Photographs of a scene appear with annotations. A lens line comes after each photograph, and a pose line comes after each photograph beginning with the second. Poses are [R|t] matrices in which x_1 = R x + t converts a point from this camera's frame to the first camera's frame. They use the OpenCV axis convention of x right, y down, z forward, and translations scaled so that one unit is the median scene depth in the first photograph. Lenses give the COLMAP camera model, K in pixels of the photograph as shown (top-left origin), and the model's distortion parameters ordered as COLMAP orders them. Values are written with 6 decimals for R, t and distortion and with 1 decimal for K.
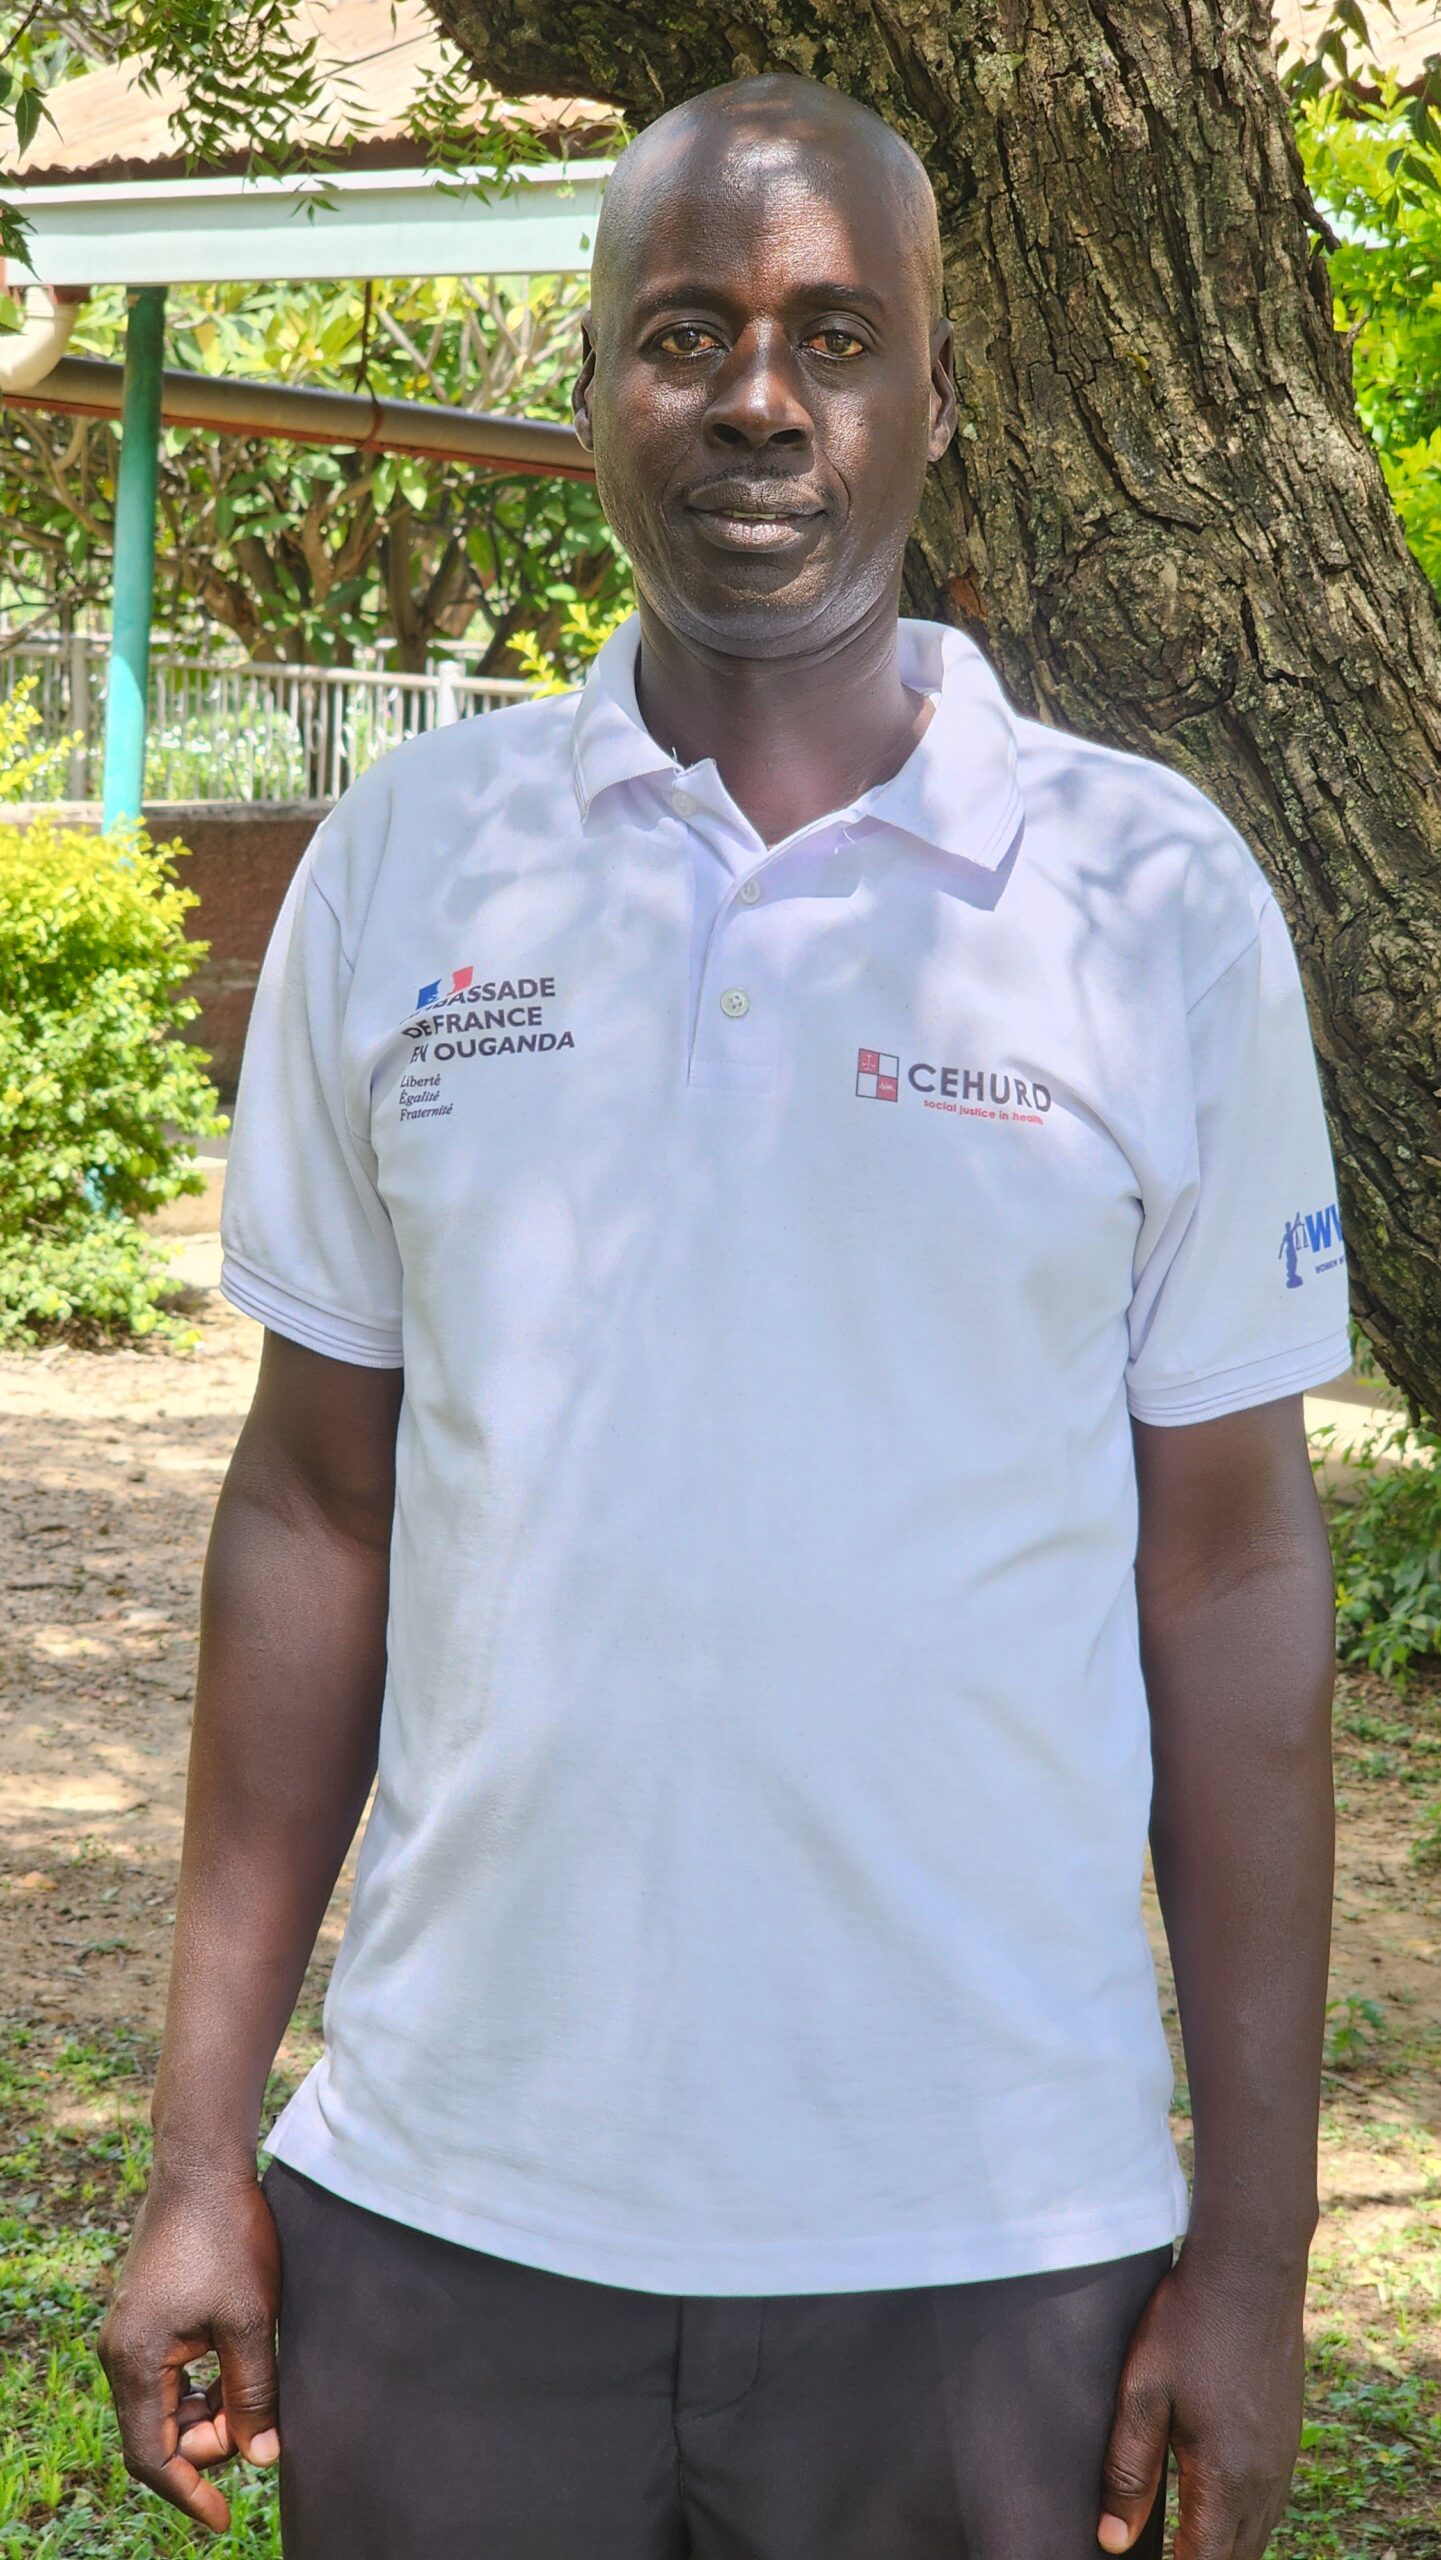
lens RADIAL K [[4240.6, 0, 759.2], [0, 4240.6, 1154.9], [0, 0, 1]] dist [-0.037110, 0.000000]
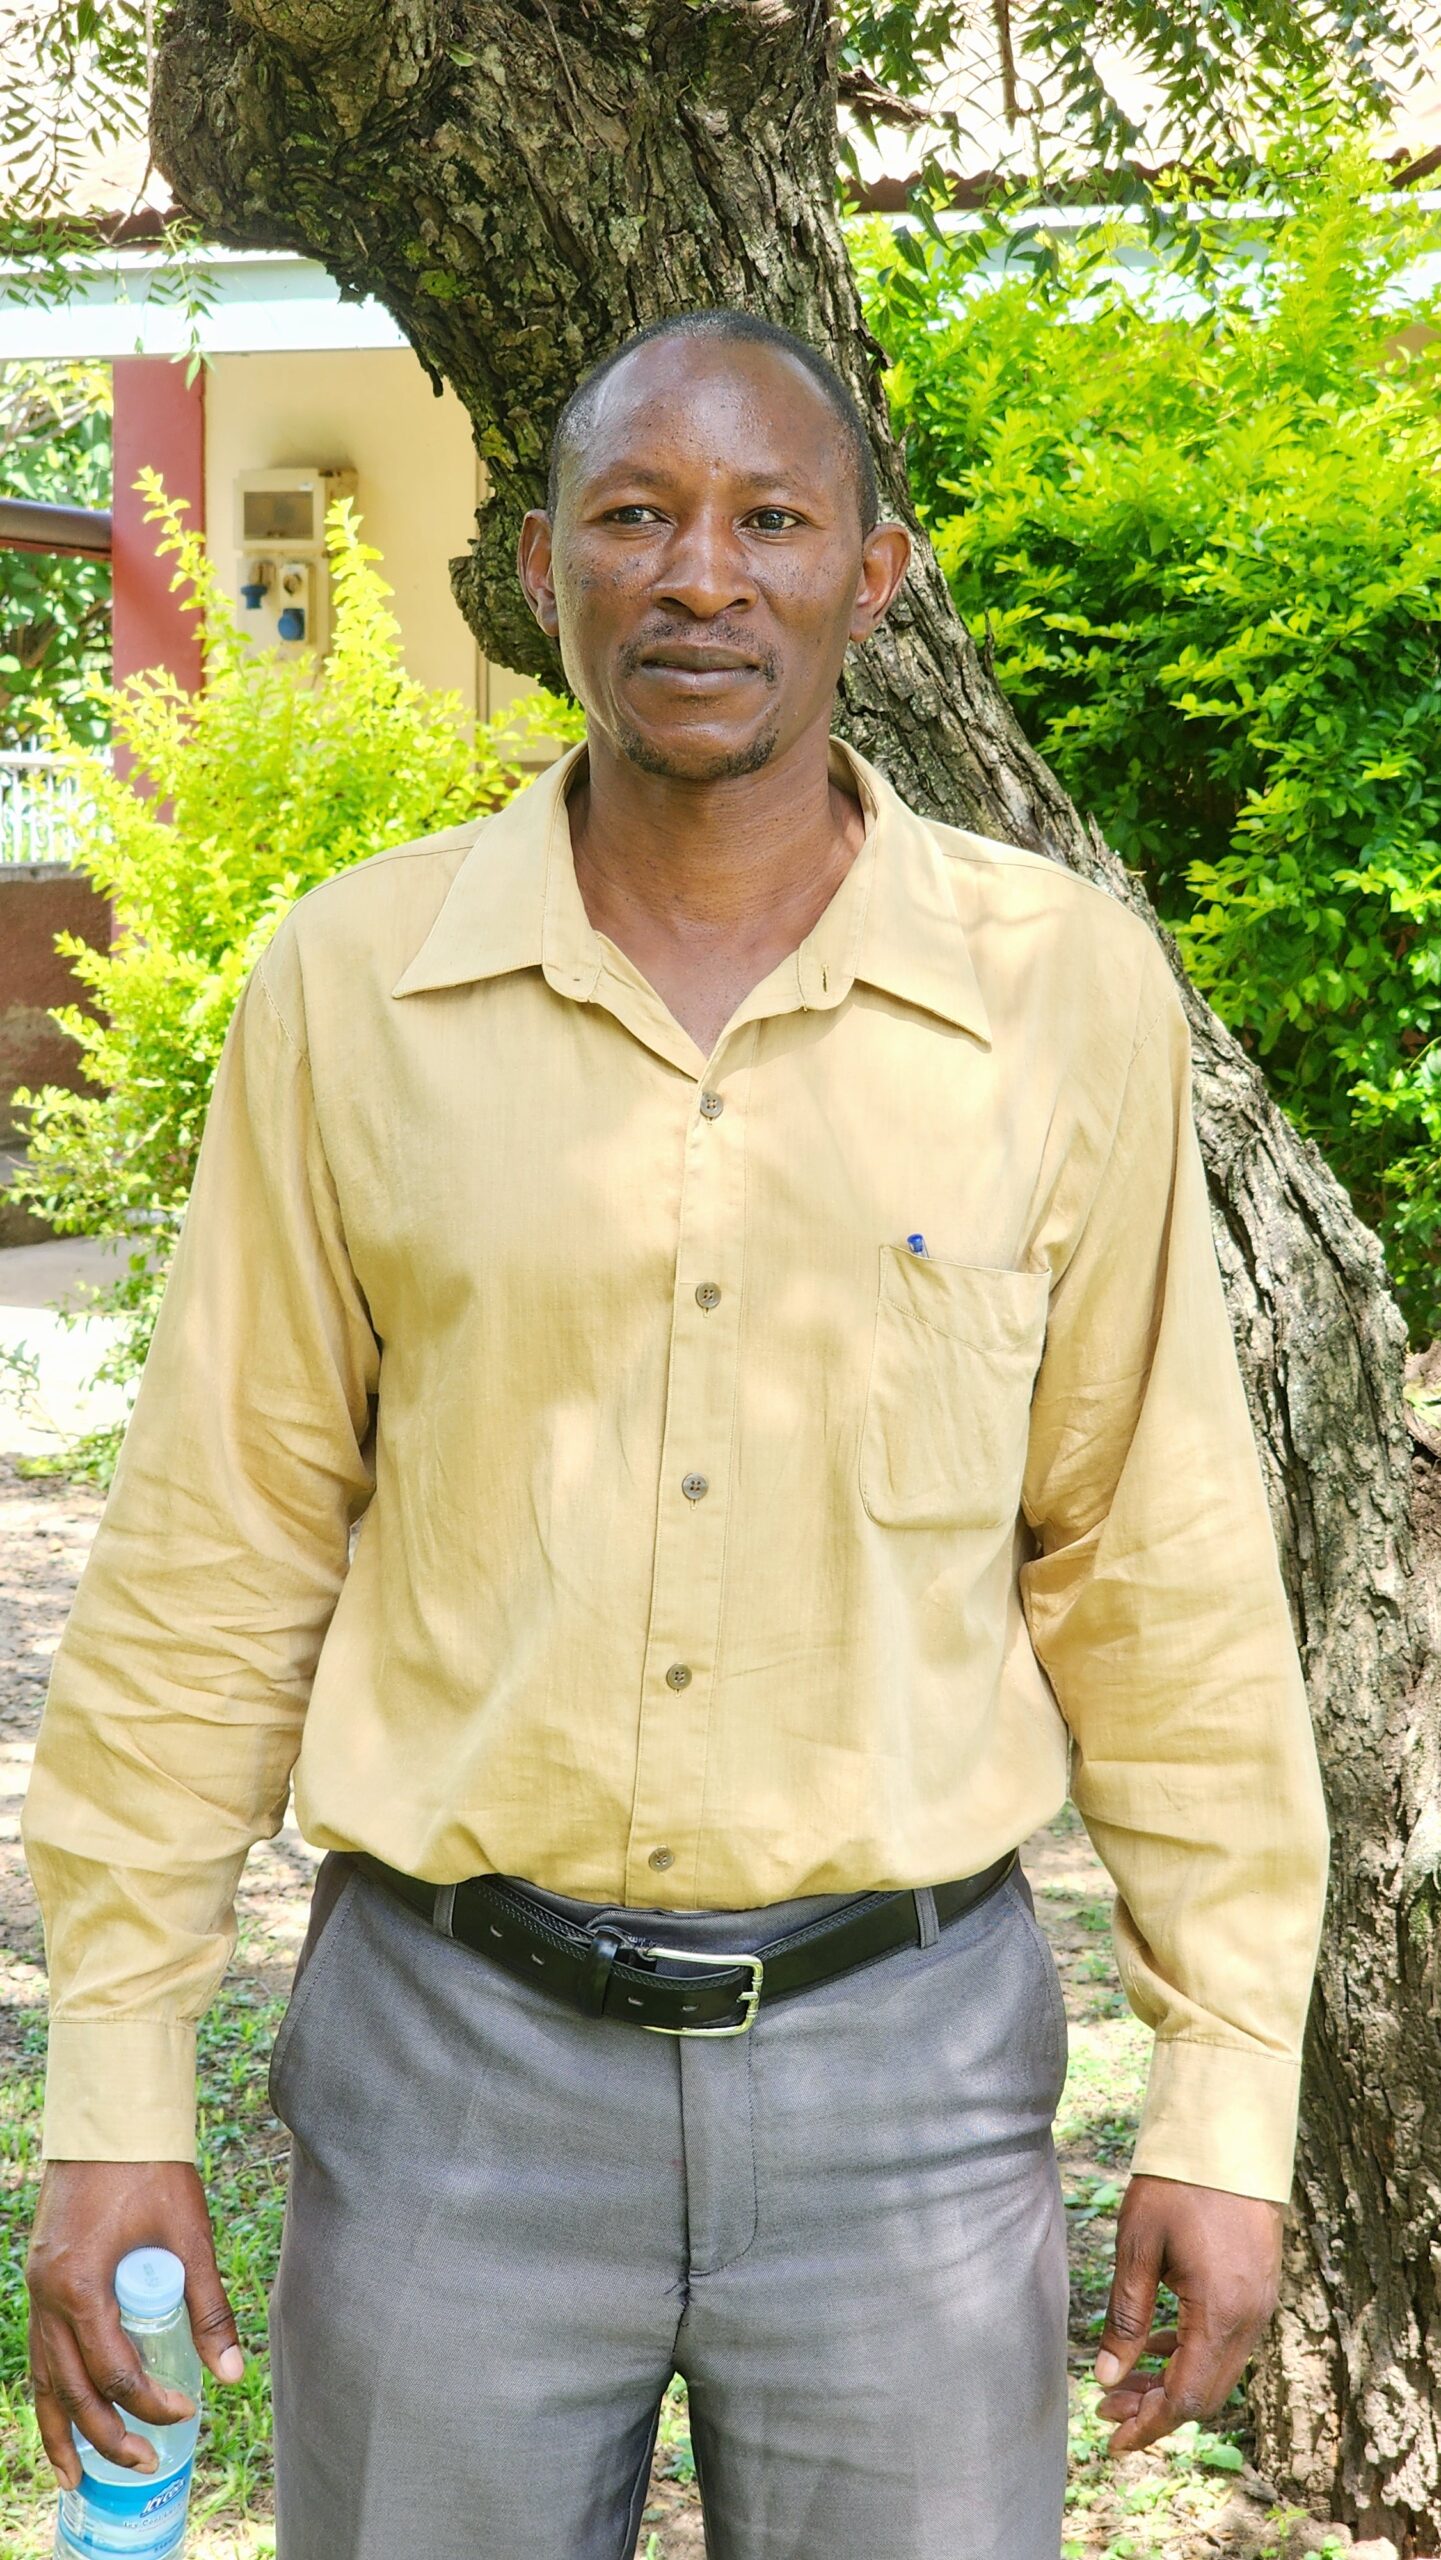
lens RADIAL K [[4240.6, 0, 720.6], [0, 4240.6, 1271.2], [0, 0, 1]] dist [-0.037110, 0.000000]
pose [[0.990168, -0.036857, 0.134942, -0.095224], [0.035245, 0.999276, 0.014320, 0.033592], [-0.135372, -0.009424, 0.990750, -0.241778]]
